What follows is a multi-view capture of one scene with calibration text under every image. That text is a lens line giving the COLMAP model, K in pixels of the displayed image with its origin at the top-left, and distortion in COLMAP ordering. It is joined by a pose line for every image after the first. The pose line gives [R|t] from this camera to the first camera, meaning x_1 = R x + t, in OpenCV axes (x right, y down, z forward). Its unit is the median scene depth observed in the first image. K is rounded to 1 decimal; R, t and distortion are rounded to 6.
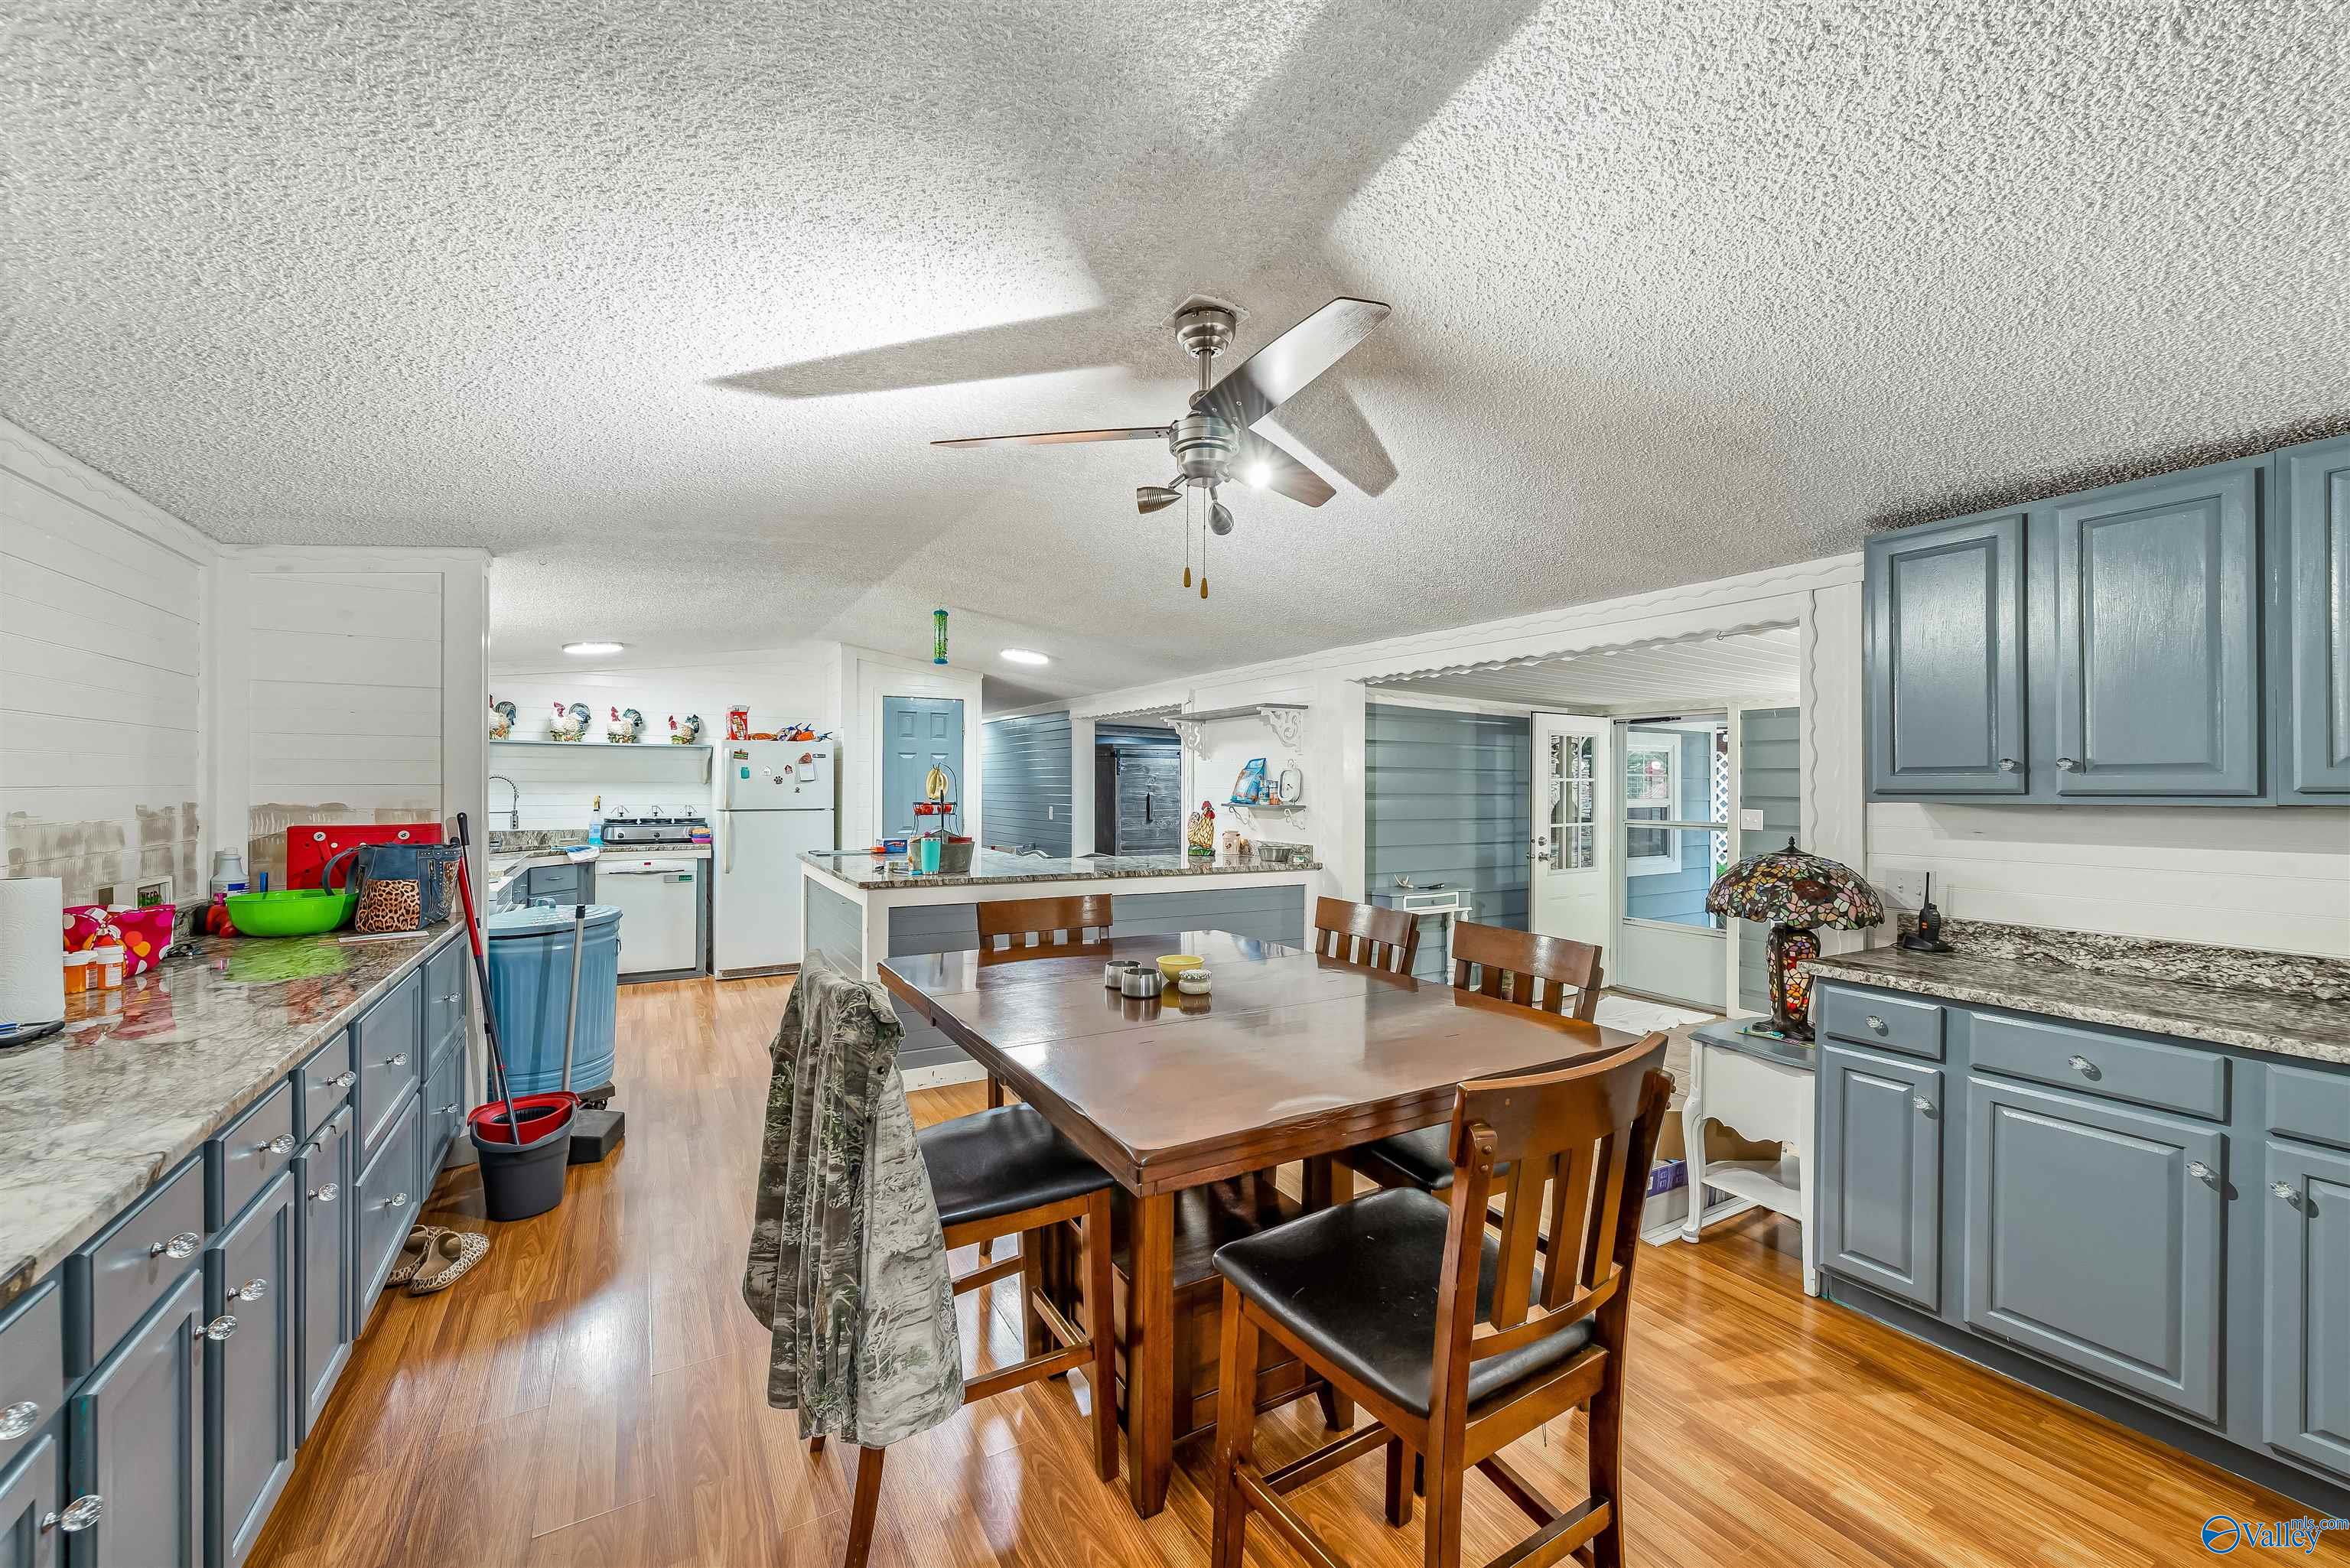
lens RADIAL K [[912.3, 0, 1191.0], [0, 912.3, 785.8], [0, 0, 1]] dist [0.013387, -0.004479]
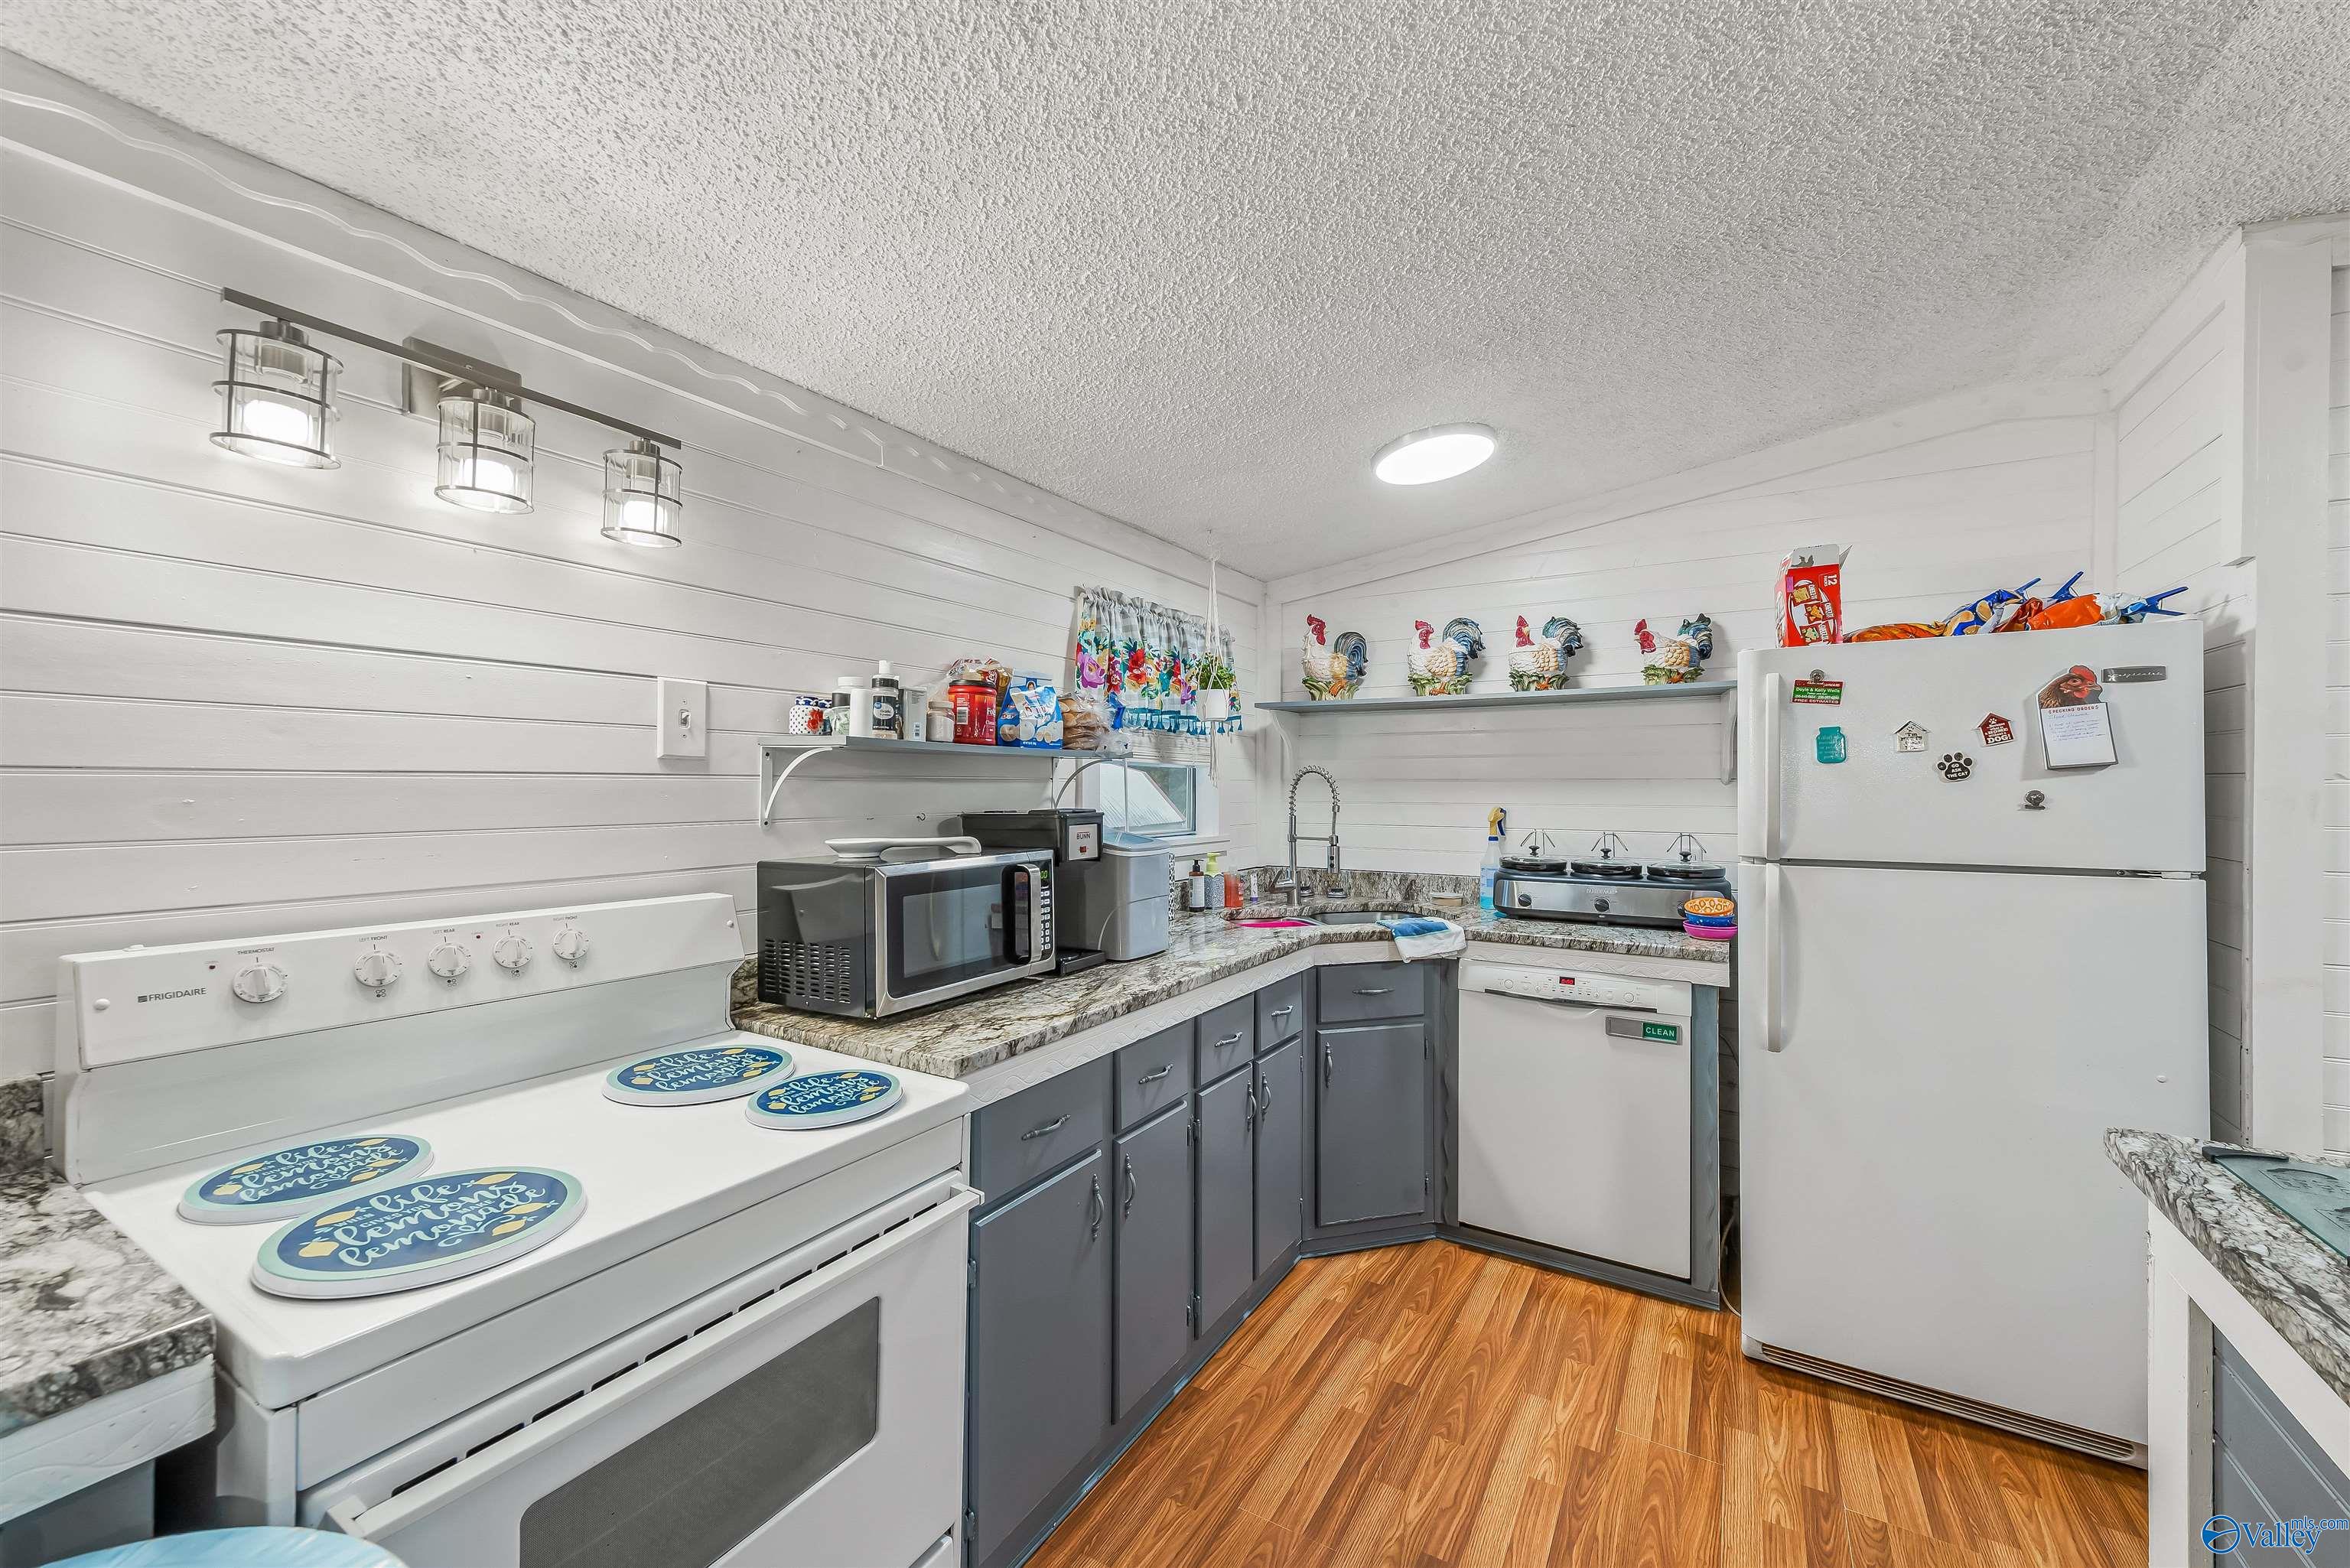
lens RADIAL K [[912.3, 0, 1191.0], [0, 912.3, 785.8], [0, 0, 1]] dist [0.013387, -0.004479]
pose [[0.471112, -0.004478, -0.882062, -0.304106], [-0.000107, 0.999987, -0.005134, 0.001518], [0.882073, 0.002513, 0.471105, 0.638918]]
